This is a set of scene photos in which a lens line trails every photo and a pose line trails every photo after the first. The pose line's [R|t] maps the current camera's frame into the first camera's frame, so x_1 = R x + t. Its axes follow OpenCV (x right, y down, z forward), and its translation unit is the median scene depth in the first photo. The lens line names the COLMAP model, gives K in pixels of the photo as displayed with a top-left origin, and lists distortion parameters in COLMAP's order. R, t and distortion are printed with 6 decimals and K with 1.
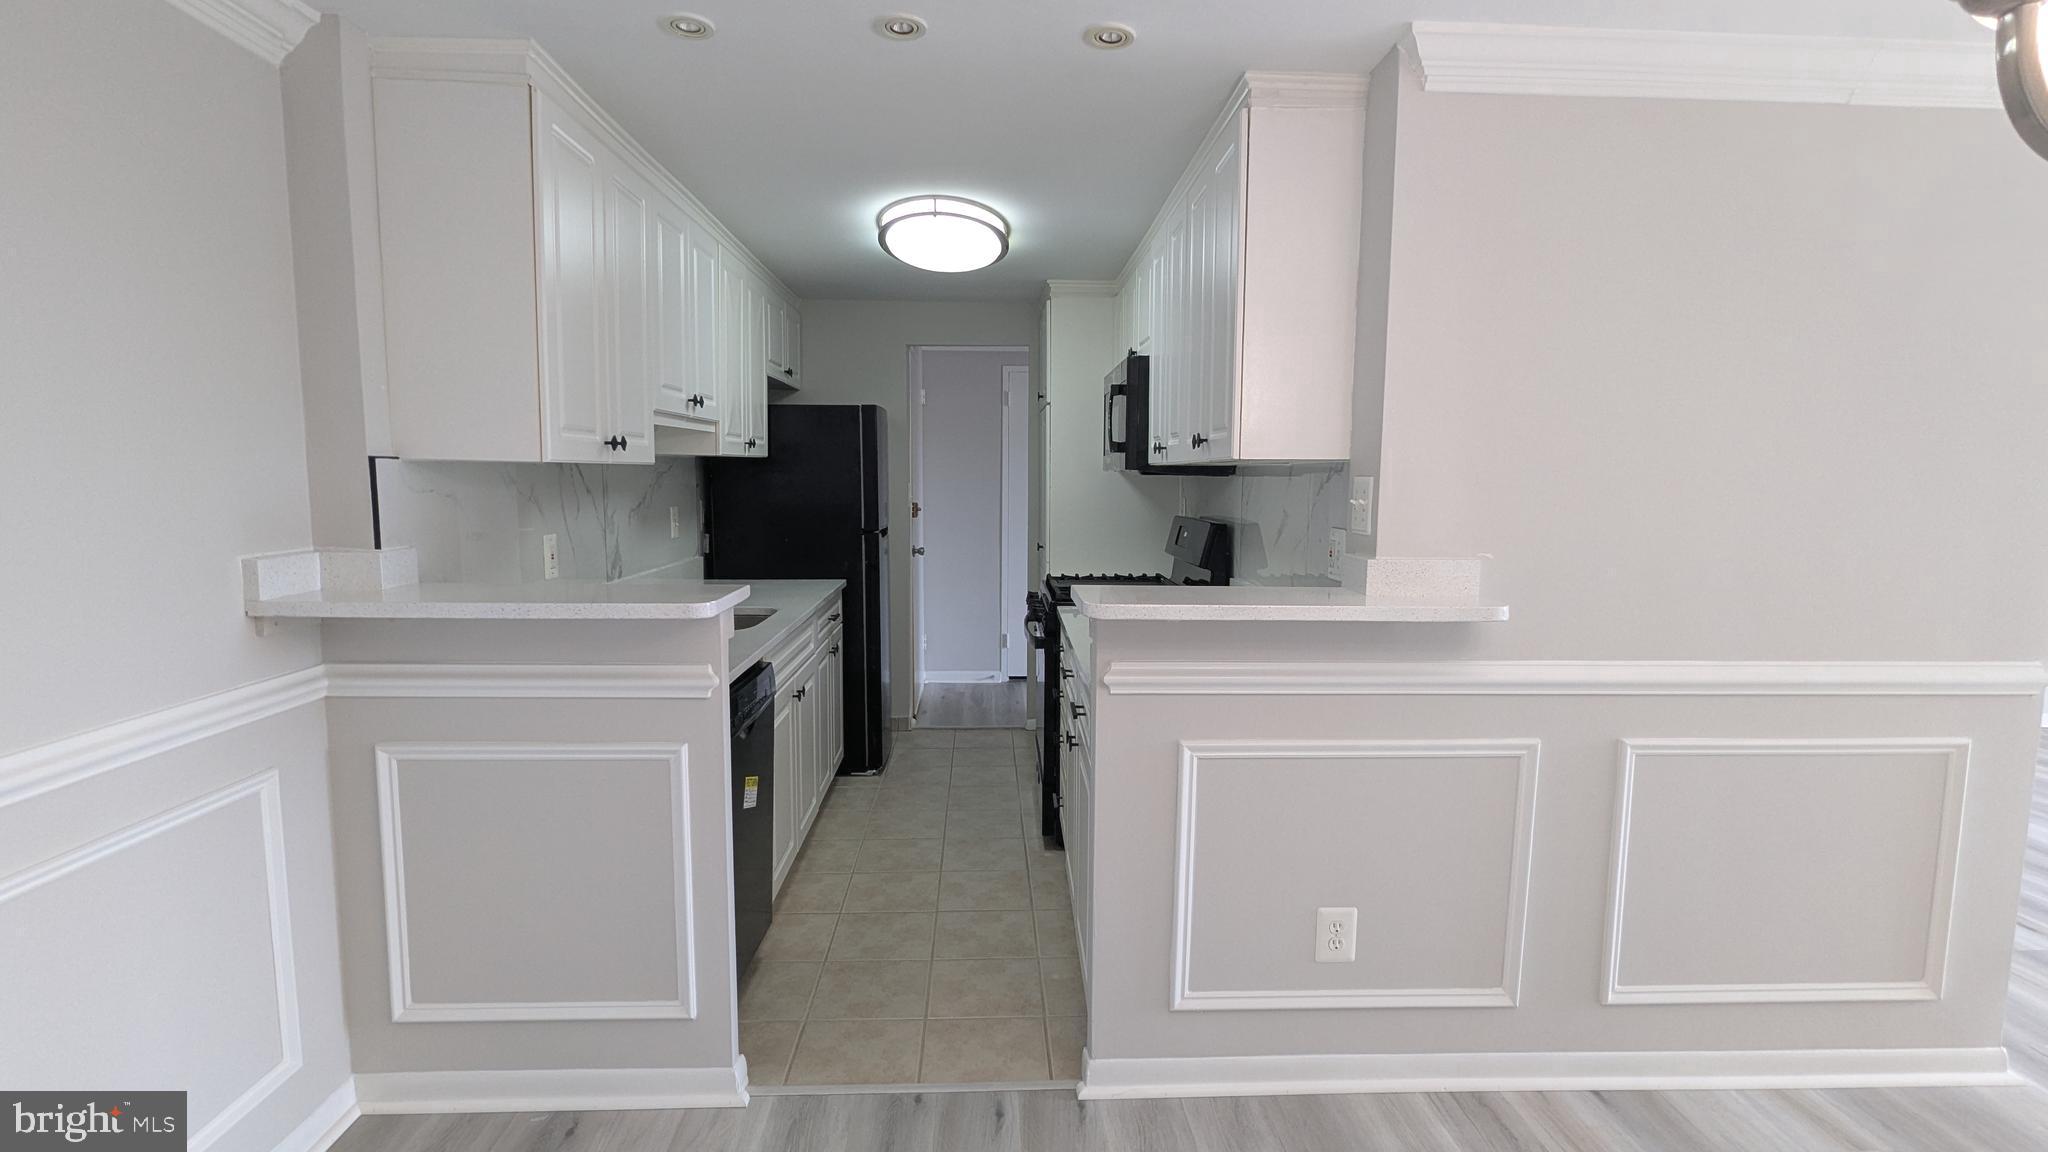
lens RADIAL K [[967.6, 0, 1023.3], [0, 967.6, 581.1], [0, 0, 1]] dist [-0.000040, -0.000511]
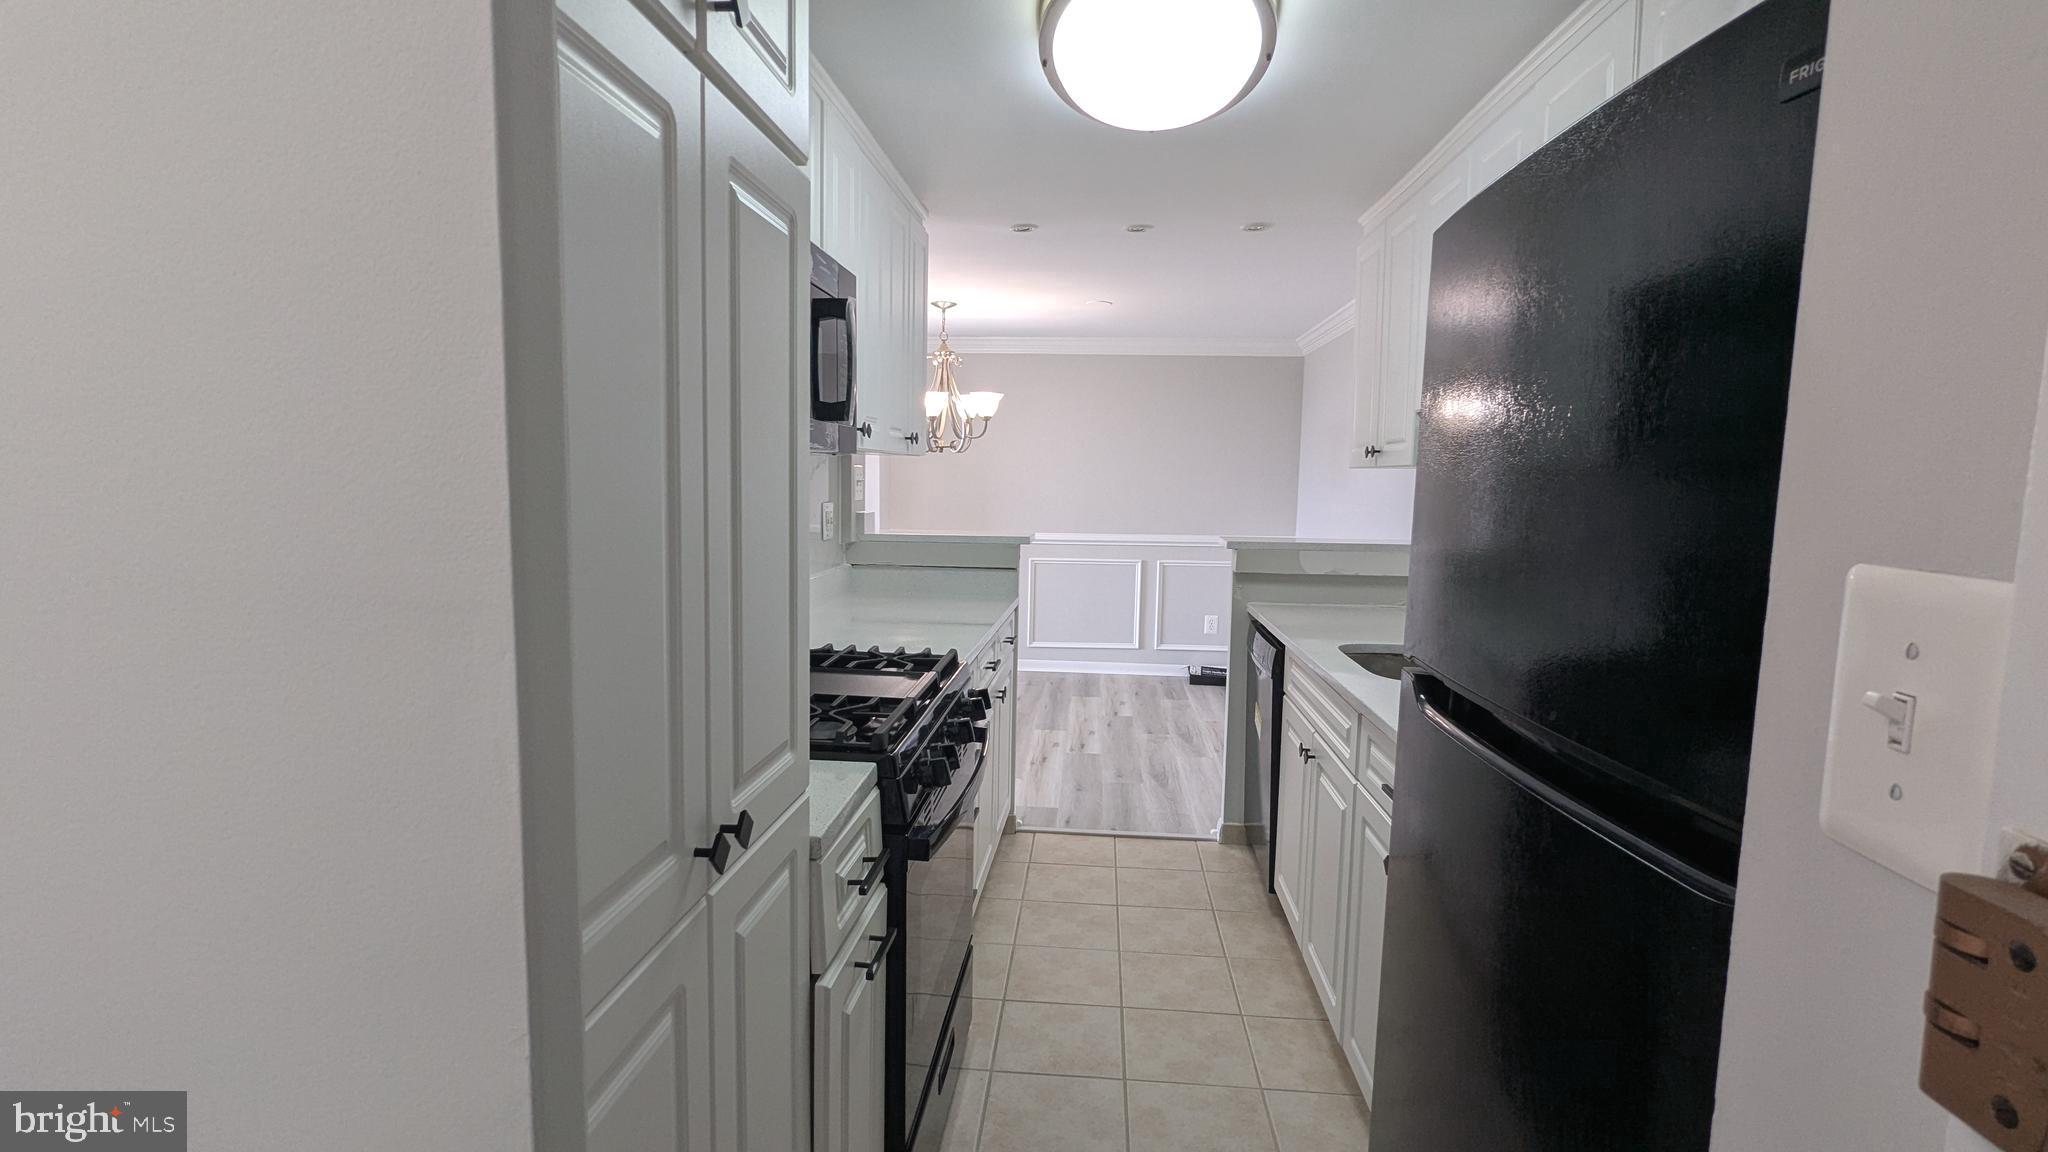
lens RADIAL K [[967.6, 0, 1023.3], [0, 967.6, 581.1], [0, 0, 1]] dist [-0.000040, -0.000511]
pose [[-0.992564, -0.040045, 0.114952, -0.064960], [-0.014720, 0.976896, 0.213205, -0.136990], [-0.120834, 0.209928, -0.970221, 1.305281]]
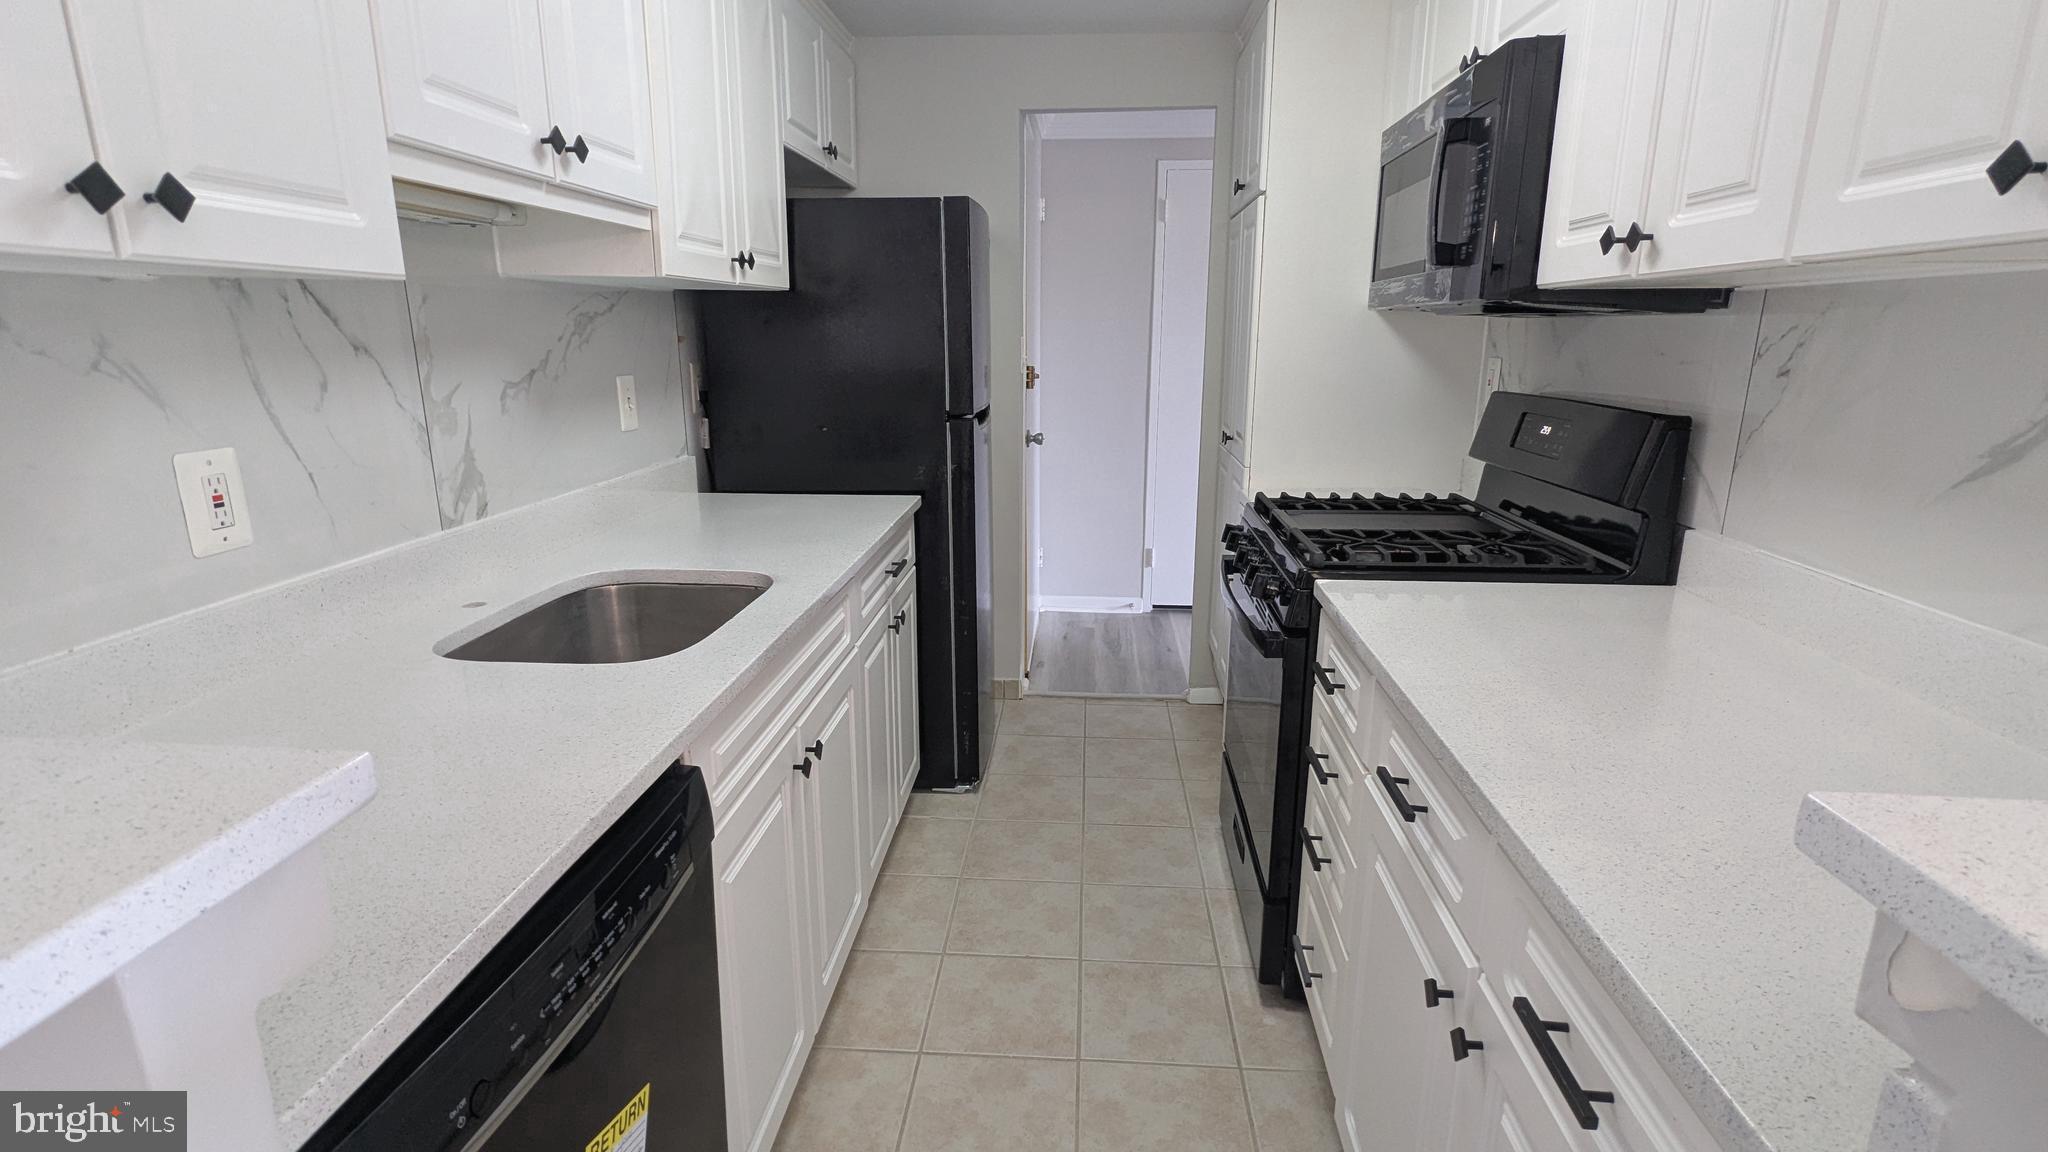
lens RADIAL K [[967.6, 0, 1023.3], [0, 967.6, 581.1], [0, 0, 1]] dist [-0.000040, -0.000511]
pose [[0.993840, 0.023436, -0.108323, -0.050029], [-0.007873, 0.989846, 0.141923, -0.035308], [0.110549, -0.140196, 0.983933, 0.391612]]
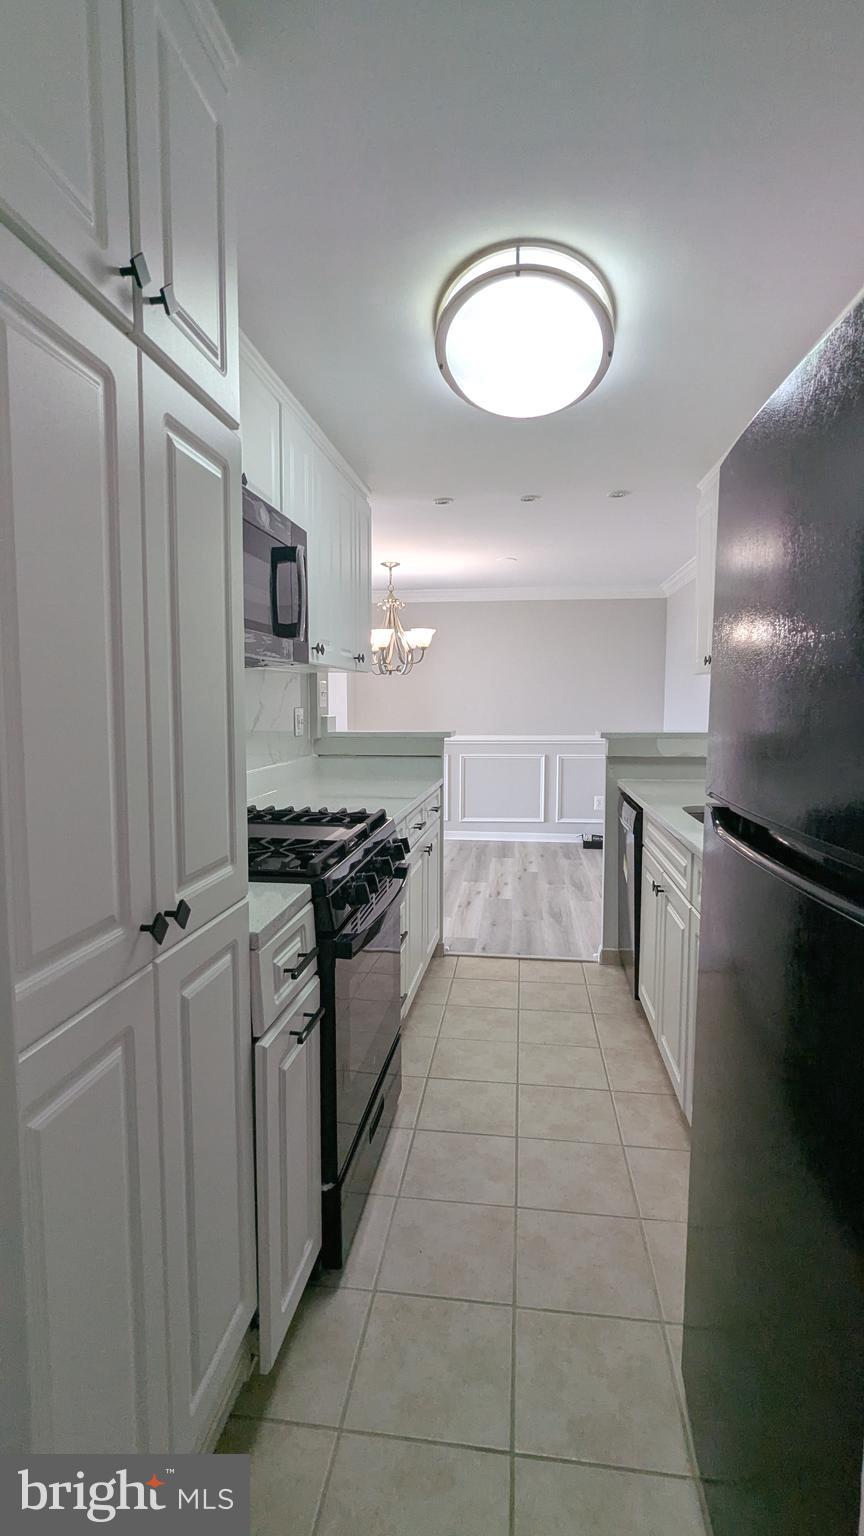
lens RADIAL K [[725.7, 0, 426.6], [0, 725.7, 766.4], [0, 0, 1]] dist [-0.000040, -0.000511]
pose [[-0.985161, -0.023790, 0.169978, -0.087738], [0.010006, 0.980703, 0.195247, -0.120480], [-0.171342, 0.194050, -0.965912, 1.302565]]
